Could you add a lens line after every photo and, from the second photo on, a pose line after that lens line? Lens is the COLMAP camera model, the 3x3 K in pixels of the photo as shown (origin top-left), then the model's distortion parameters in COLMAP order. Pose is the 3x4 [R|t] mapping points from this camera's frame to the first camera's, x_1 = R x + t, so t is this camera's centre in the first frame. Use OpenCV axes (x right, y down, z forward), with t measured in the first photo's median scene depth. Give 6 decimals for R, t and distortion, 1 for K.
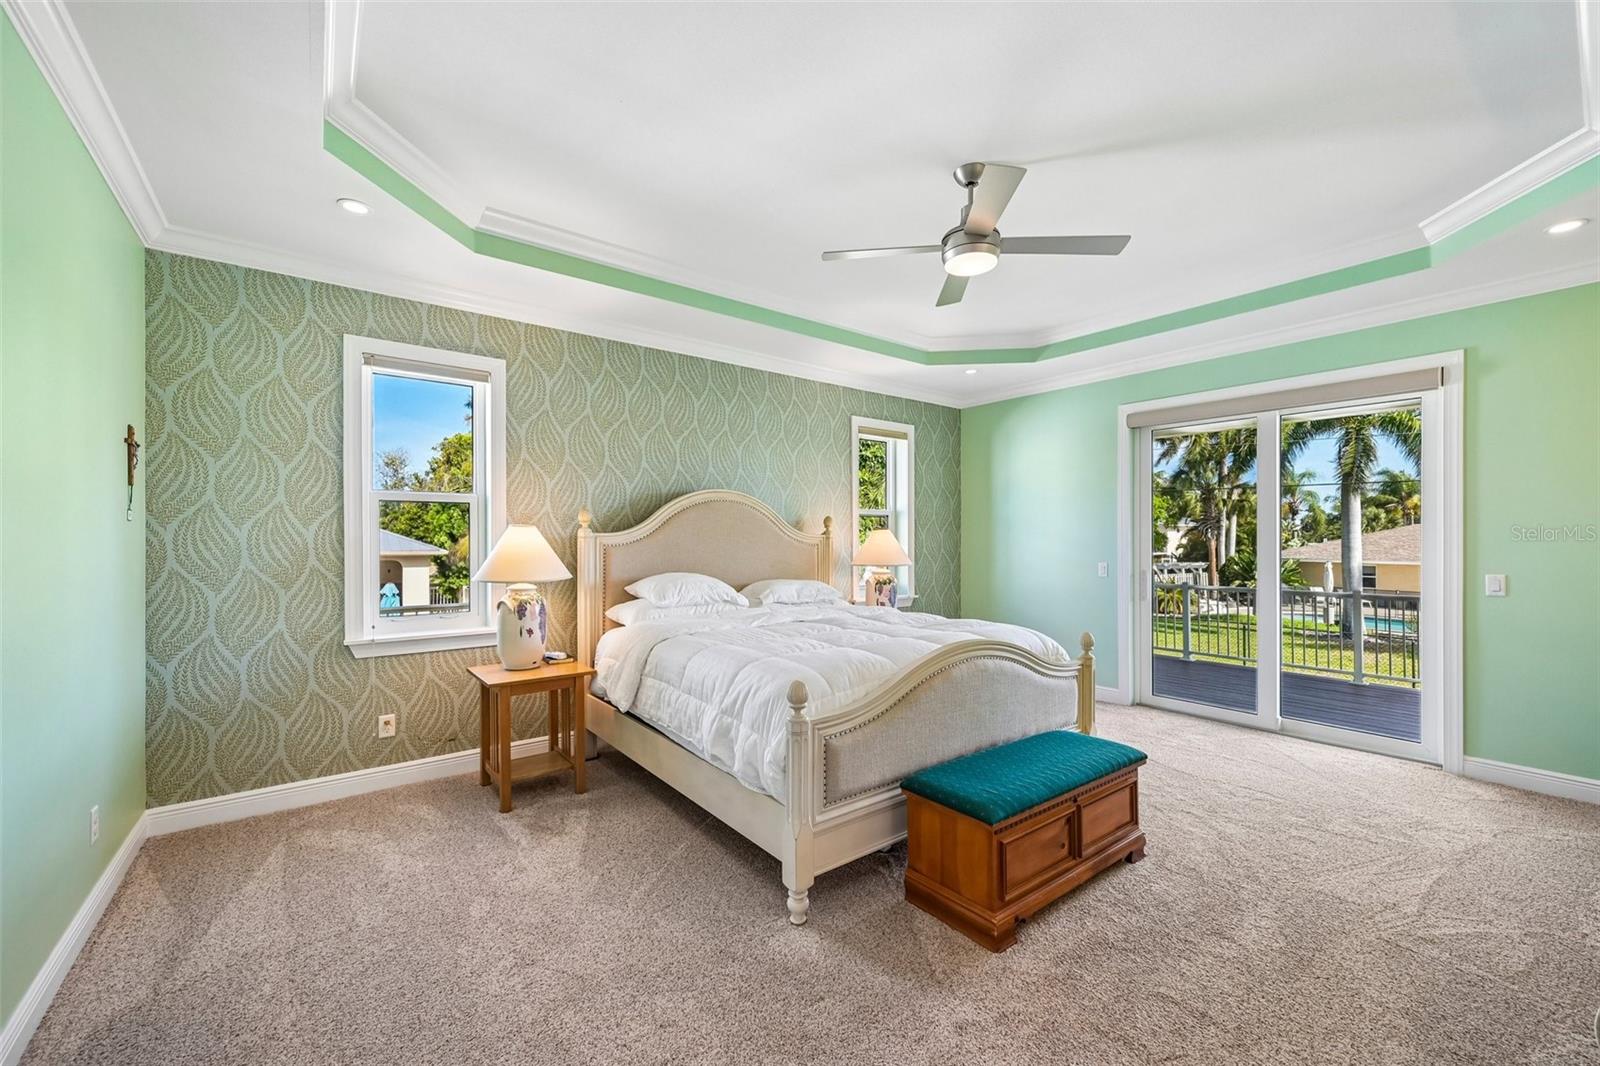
lens RADIAL K [[631.2, 0, 806.2], [0, 631.2, 533.9], [0, 0, 1]] dist [-0.000047, 0.000153]
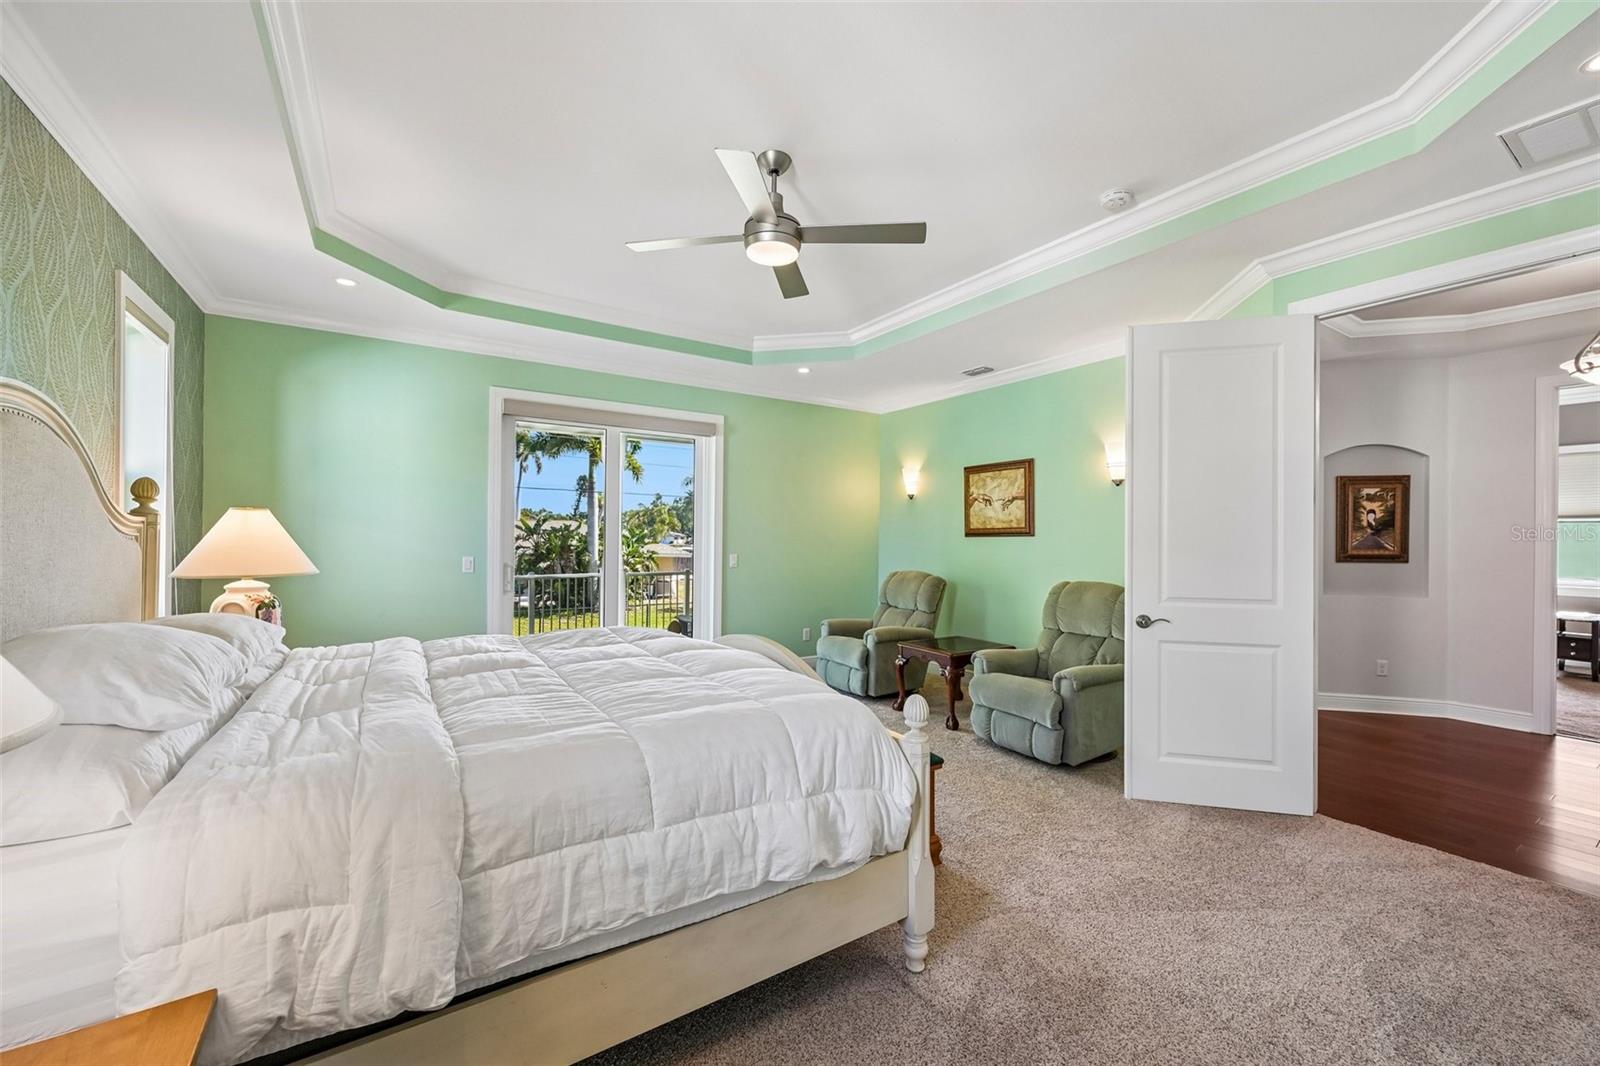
lens RADIAL K [[631.2, 0, 797.7], [0, 631.2, 536.4], [0, 0, 1]] dist [-0.000047, 0.000153]
pose [[0.092663, -0.000916, 0.995697, -0.395089], [-0.021037, 0.999775, 0.002877, 0.004738], [-0.995475, -0.021213, 0.092623, 0.476069]]
